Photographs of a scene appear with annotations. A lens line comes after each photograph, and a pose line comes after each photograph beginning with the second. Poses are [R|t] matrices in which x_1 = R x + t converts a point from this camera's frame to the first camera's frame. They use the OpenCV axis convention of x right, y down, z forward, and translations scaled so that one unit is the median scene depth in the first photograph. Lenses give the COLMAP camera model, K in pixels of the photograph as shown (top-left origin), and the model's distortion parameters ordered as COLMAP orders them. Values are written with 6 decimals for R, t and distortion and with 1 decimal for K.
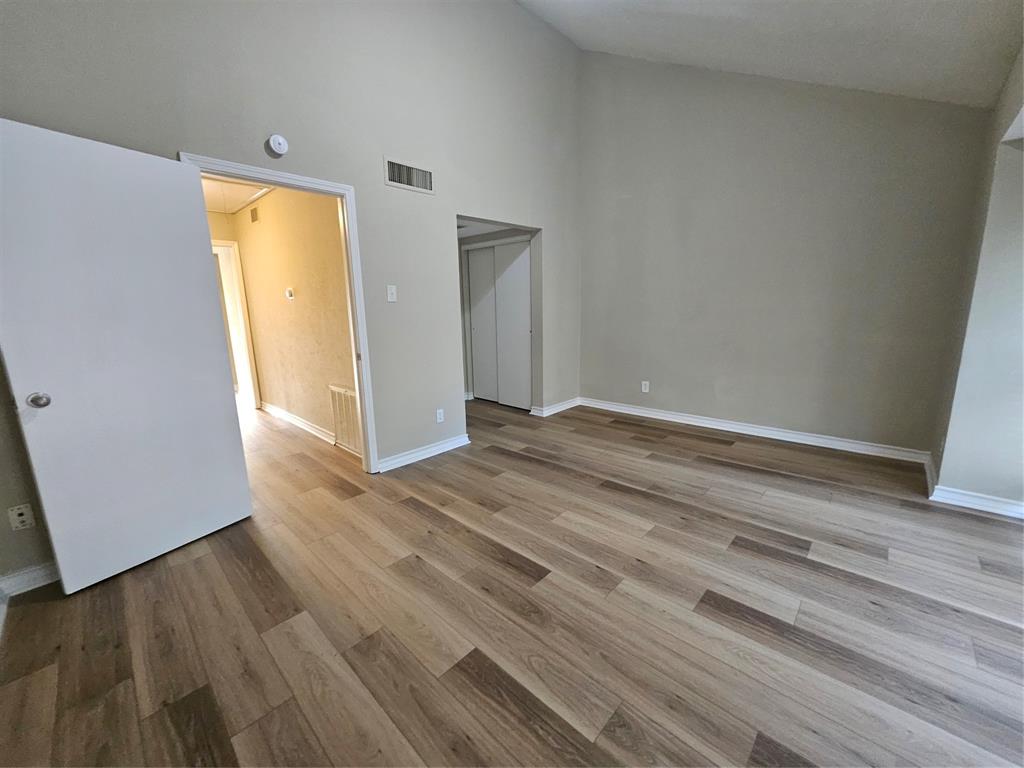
lens RADIAL K [[398.8, 0, 512.9], [0, 398.8, 382.9], [0, 0, 1]] dist [0.009339, -0.000631]
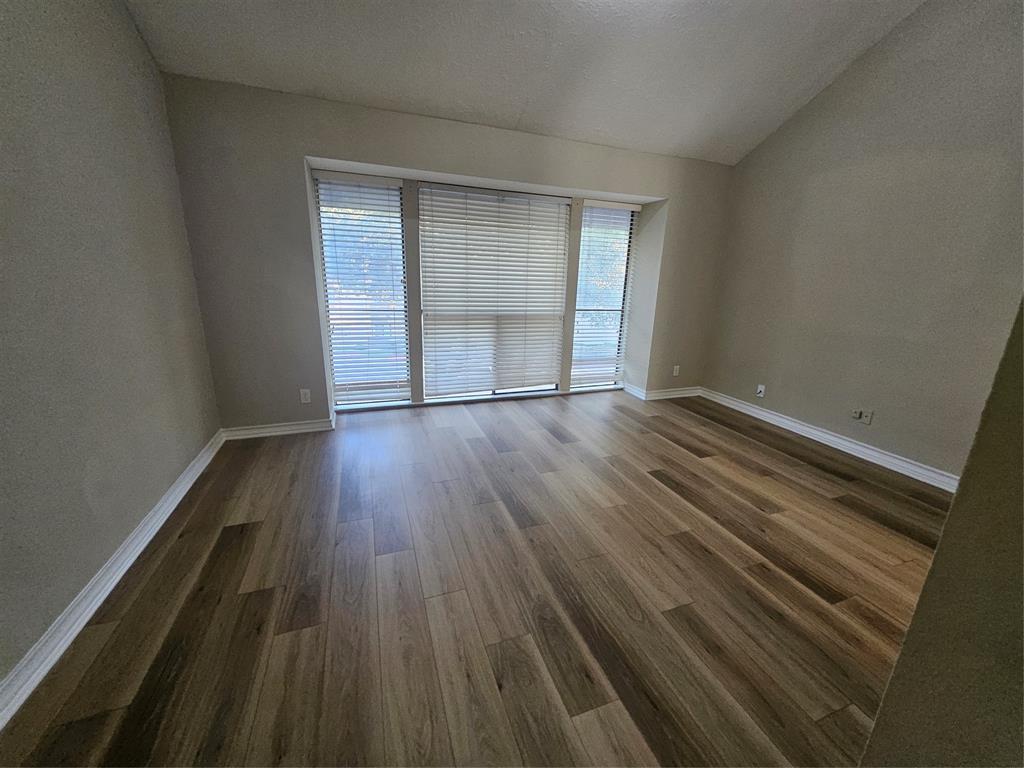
lens RADIAL K [[398.8, 0, 514.3], [0, 398.8, 383.7], [0, 0, 1]] dist [0.009339, -0.000631]
pose [[-0.894527, -0.122299, 0.429958, -0.044055], [0.076871, 0.905431, 0.417475, -0.356251], [-0.440354, 0.406494, -0.800532, 1.743644]]
